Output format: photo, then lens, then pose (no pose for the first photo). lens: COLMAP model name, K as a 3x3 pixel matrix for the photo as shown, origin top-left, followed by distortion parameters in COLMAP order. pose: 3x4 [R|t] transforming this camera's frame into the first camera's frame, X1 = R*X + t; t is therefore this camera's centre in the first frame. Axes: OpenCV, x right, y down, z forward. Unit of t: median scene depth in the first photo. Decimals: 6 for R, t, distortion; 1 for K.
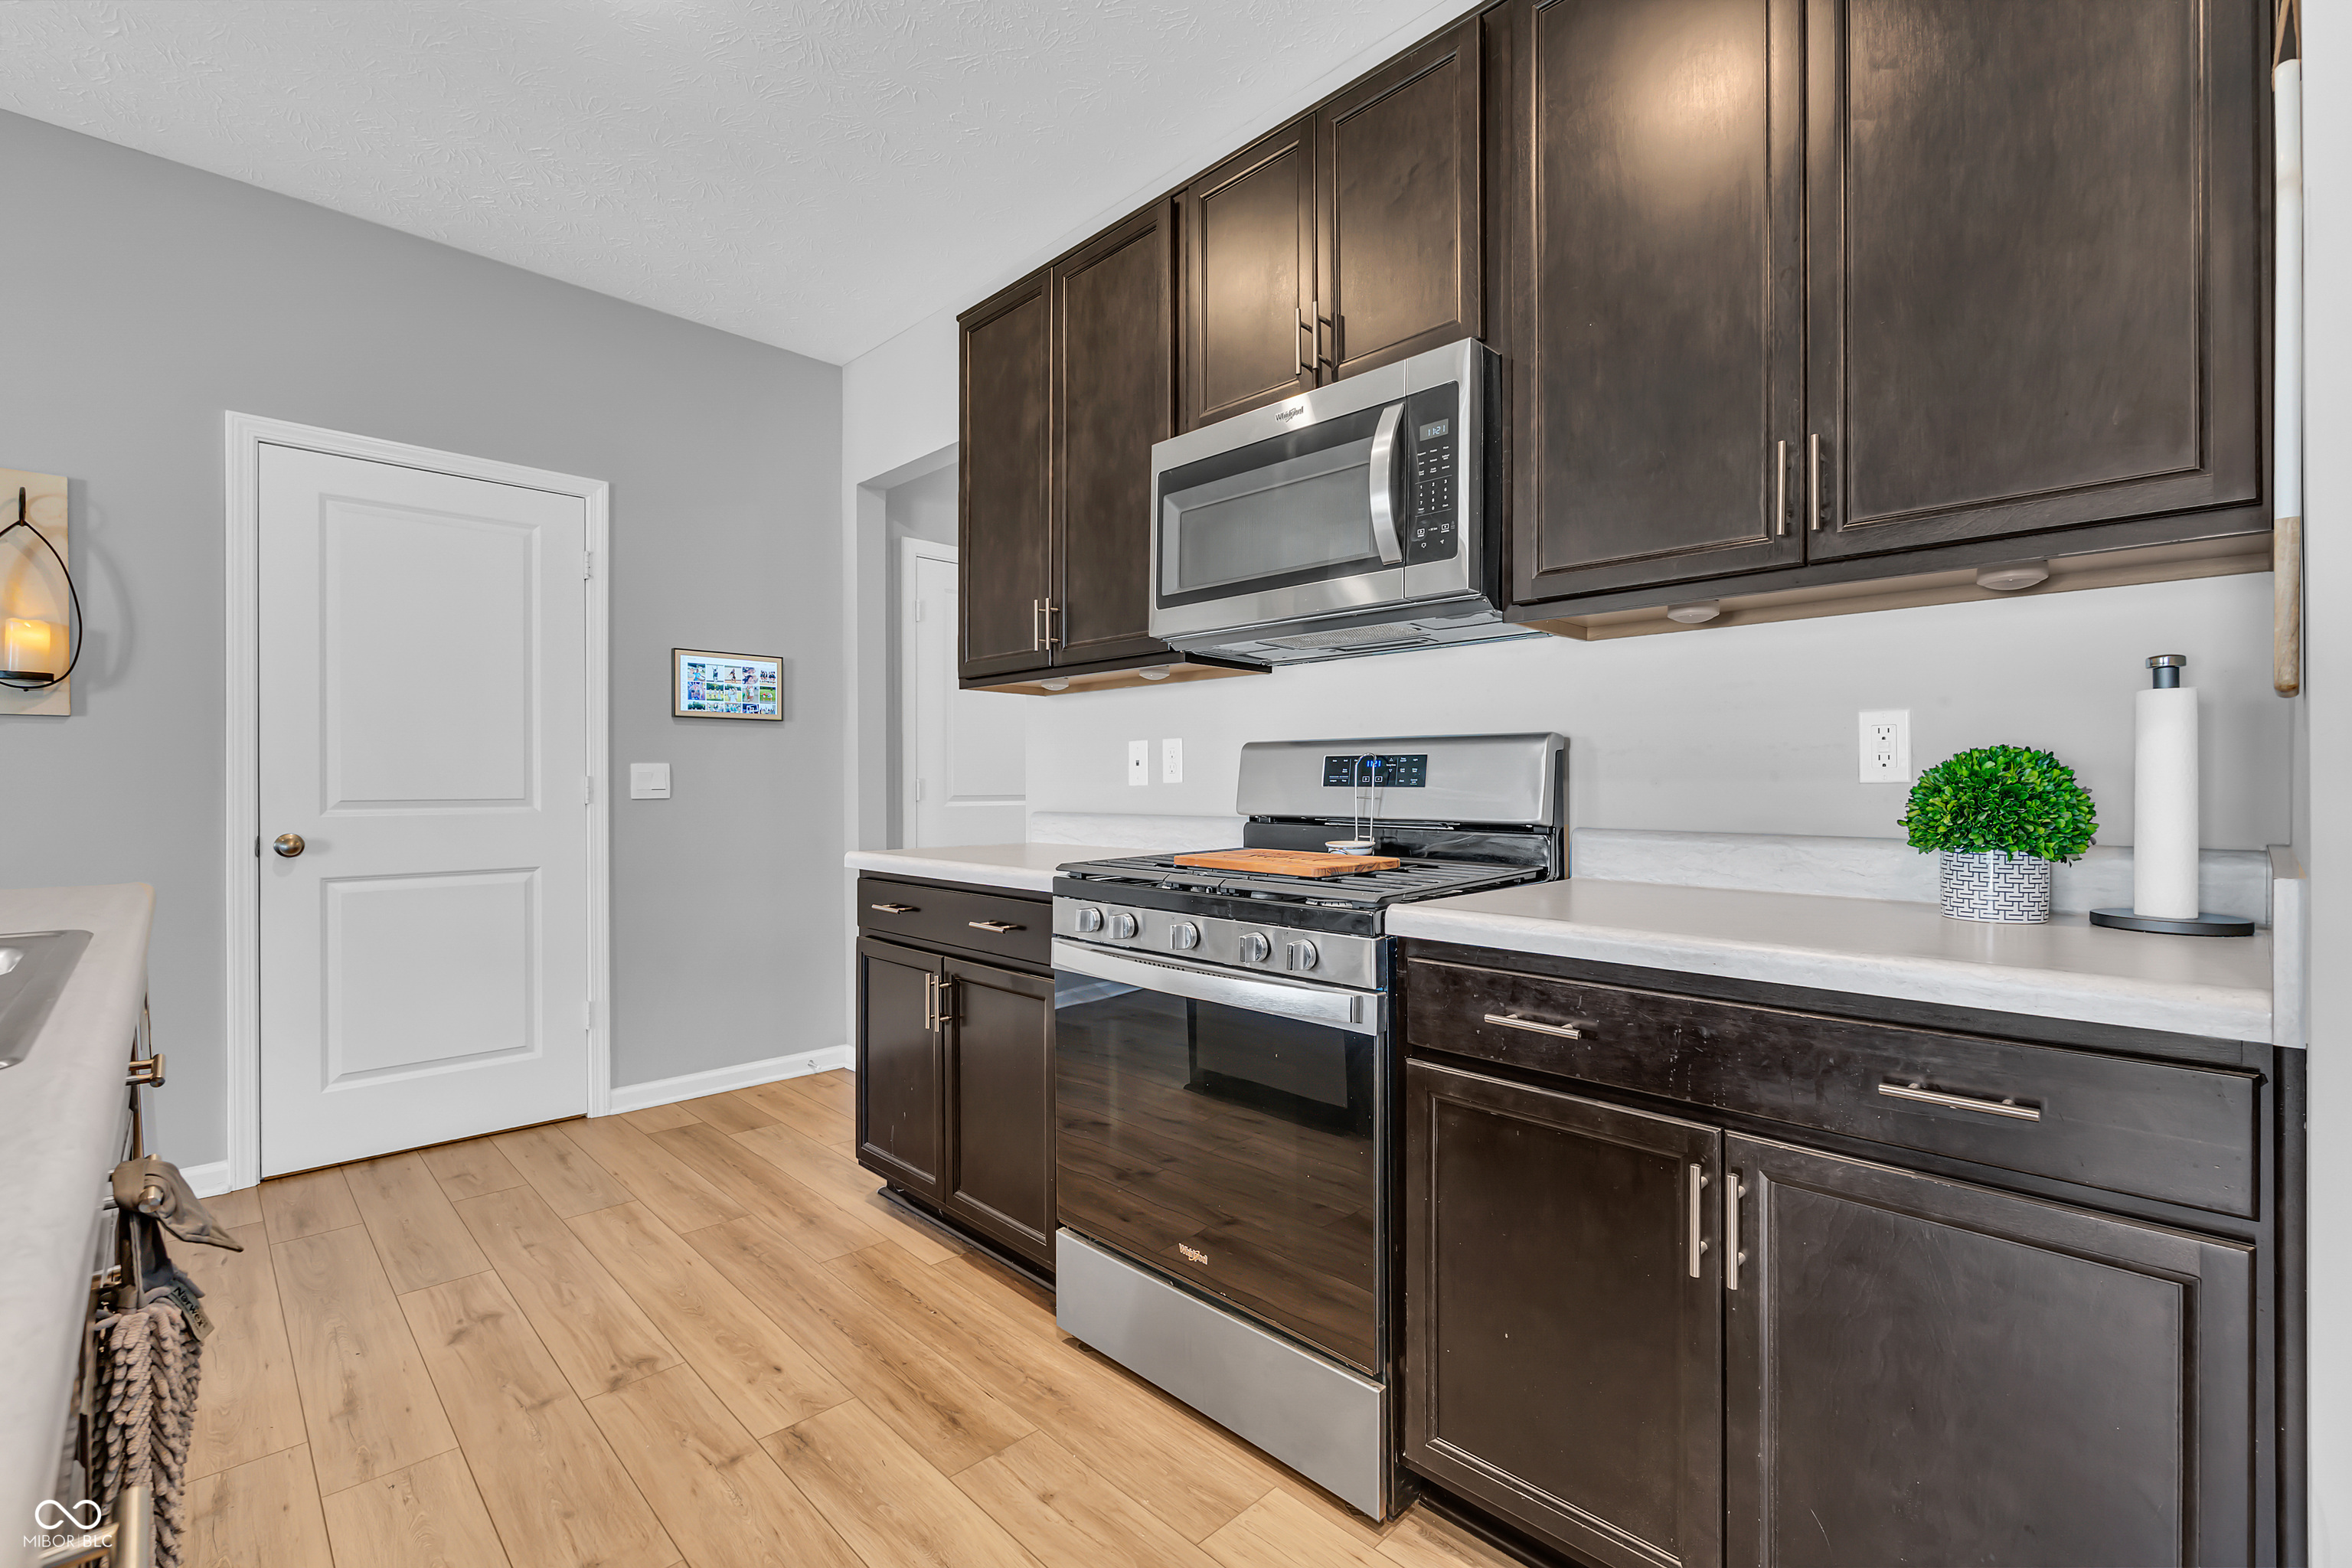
lens RADIAL K [[1029.8, 0, 1180.5], [0, 1029.8, 784.5], [0, 0, 1]] dist [-0.003108, -0.000384]
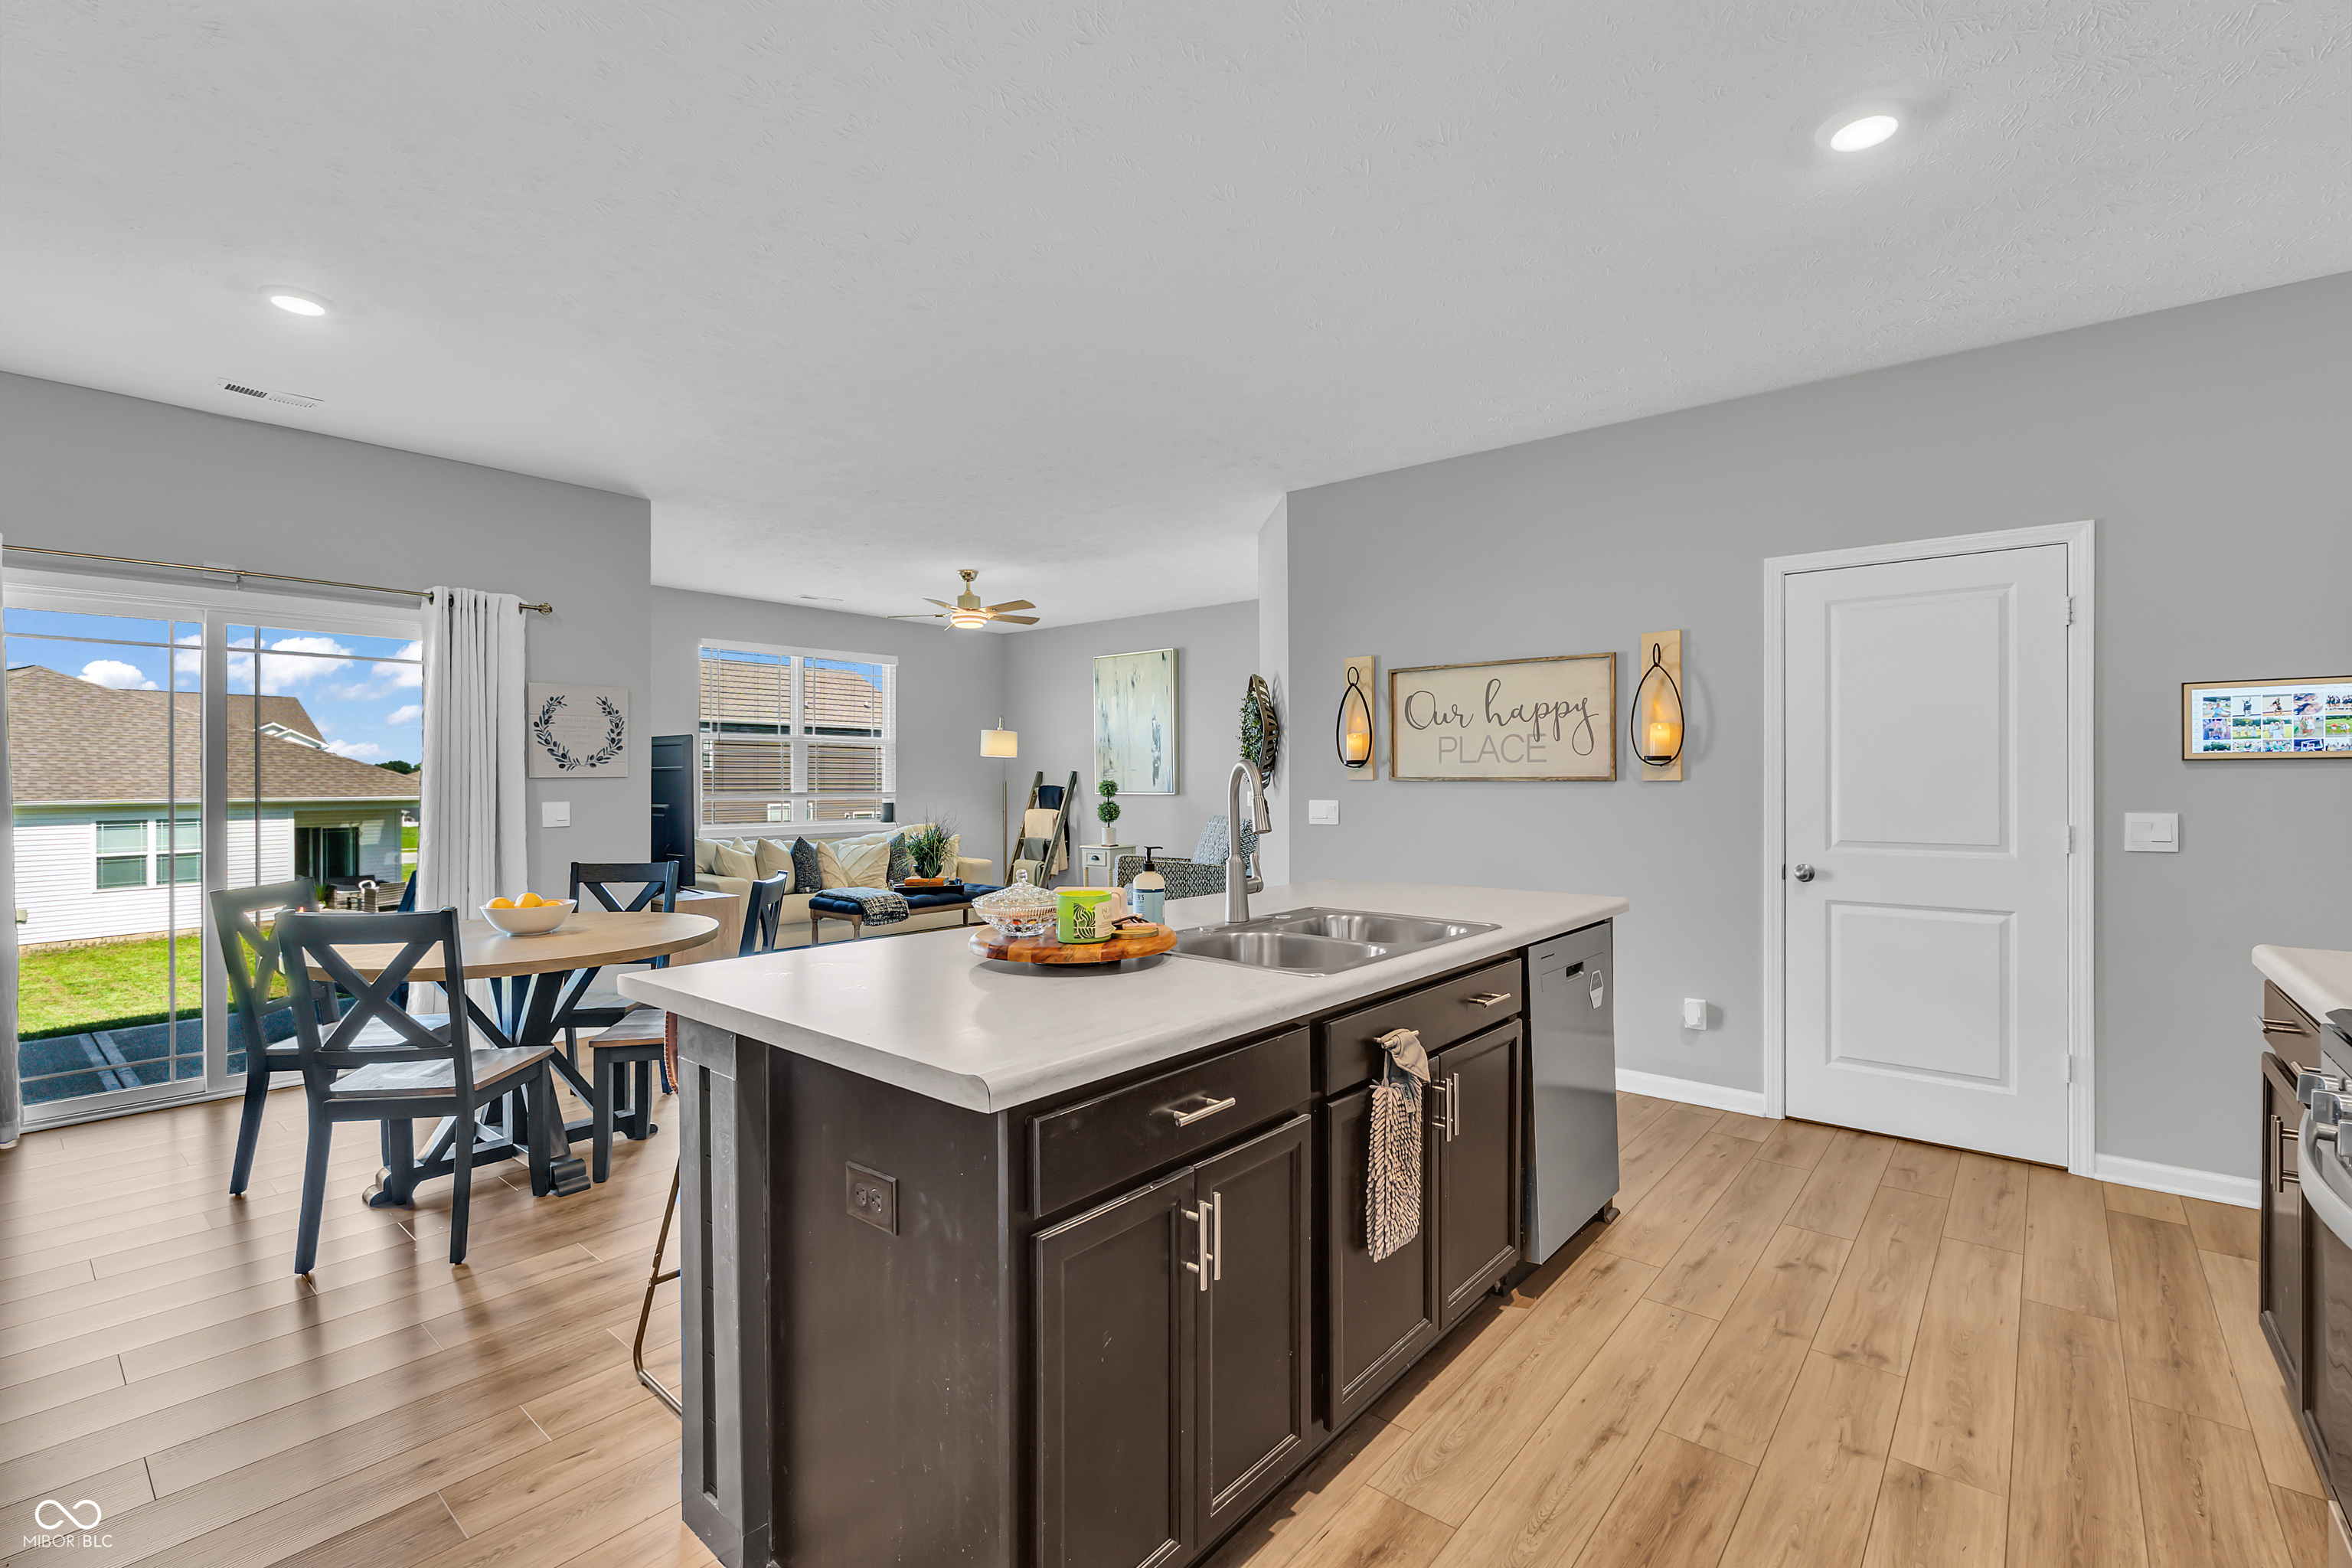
lens RADIAL K [[1029.8, 0, 1180.5], [0, 1029.8, 784.5], [0, 0, 1]] dist [-0.003108, -0.000384]
pose [[0.093017, 0.005702, -0.995648, 0.493442], [0.001120, 0.999982, 0.005832, -0.082625], [0.995664, -0.001658, 0.093009, 0.096093]]
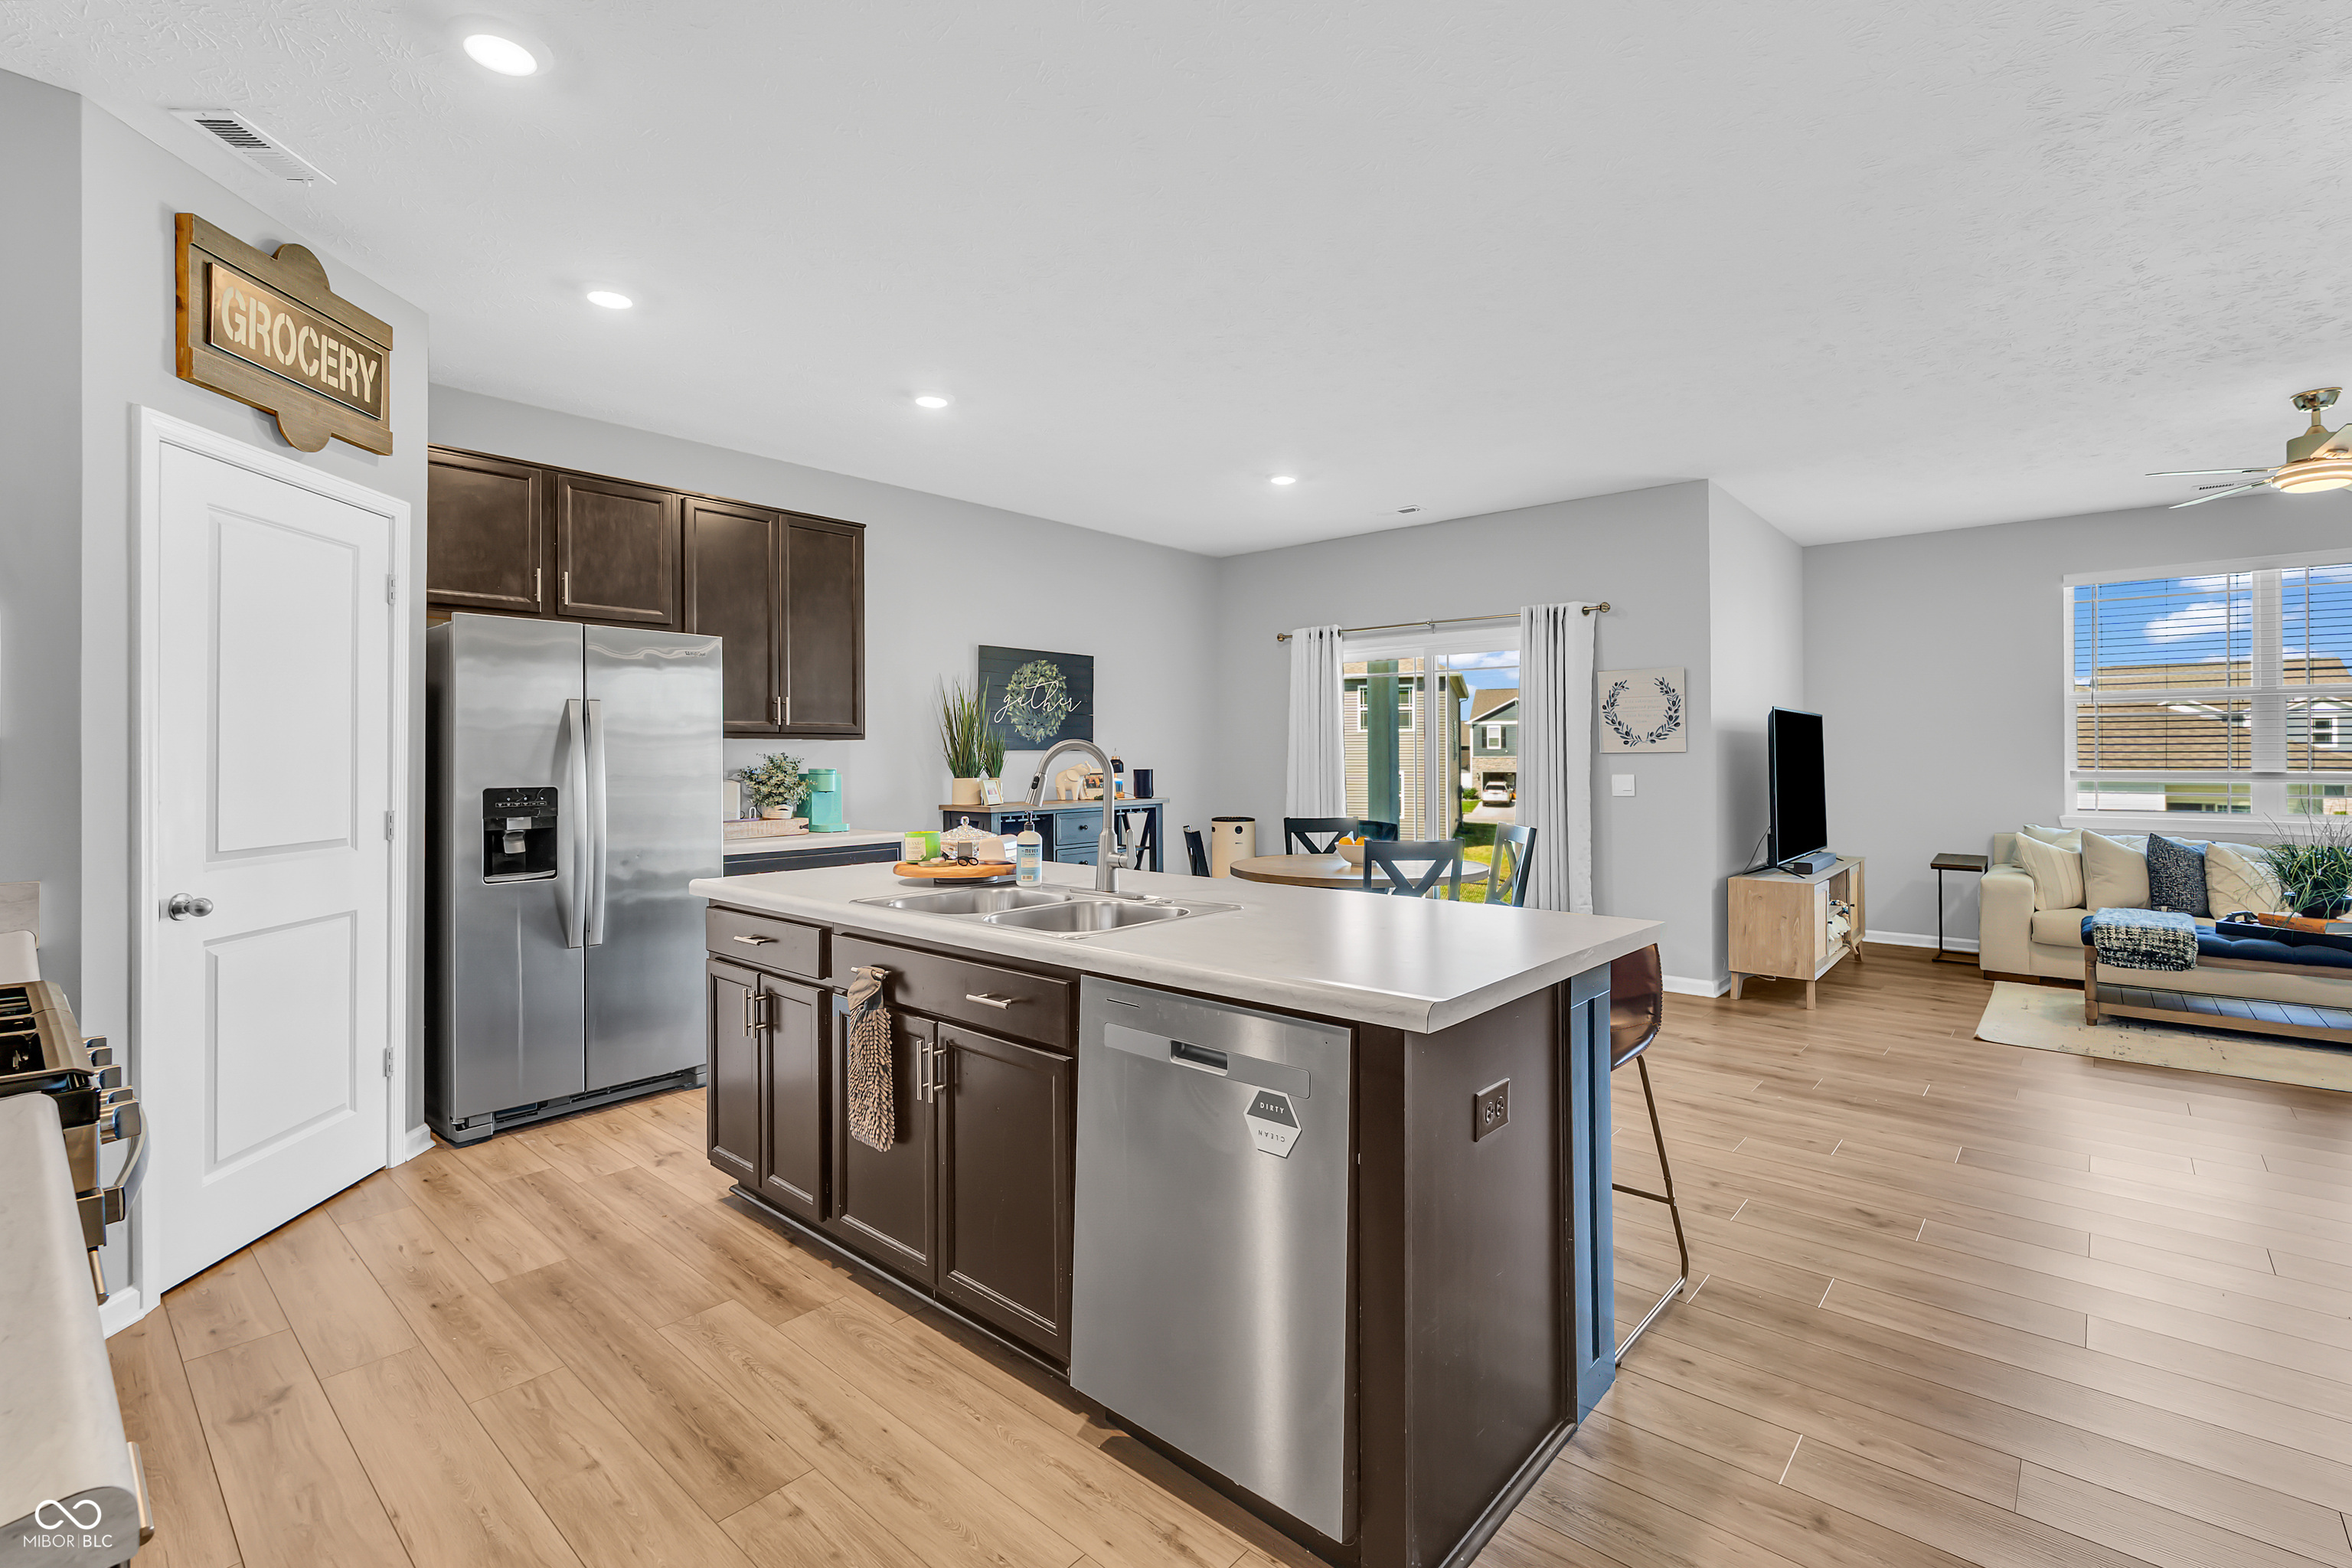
lens RADIAL K [[1045.2, 0, 1186.2], [0, 1045.2, 754.6], [0, 0, 1]] dist [-0.003432, 0.000006]
pose [[-0.997148, 0.003947, -0.075370, -0.615915], [0.004067, 0.999991, -0.001445, -0.082091], [0.075364, -0.001747, -0.997155, 1.475235]]
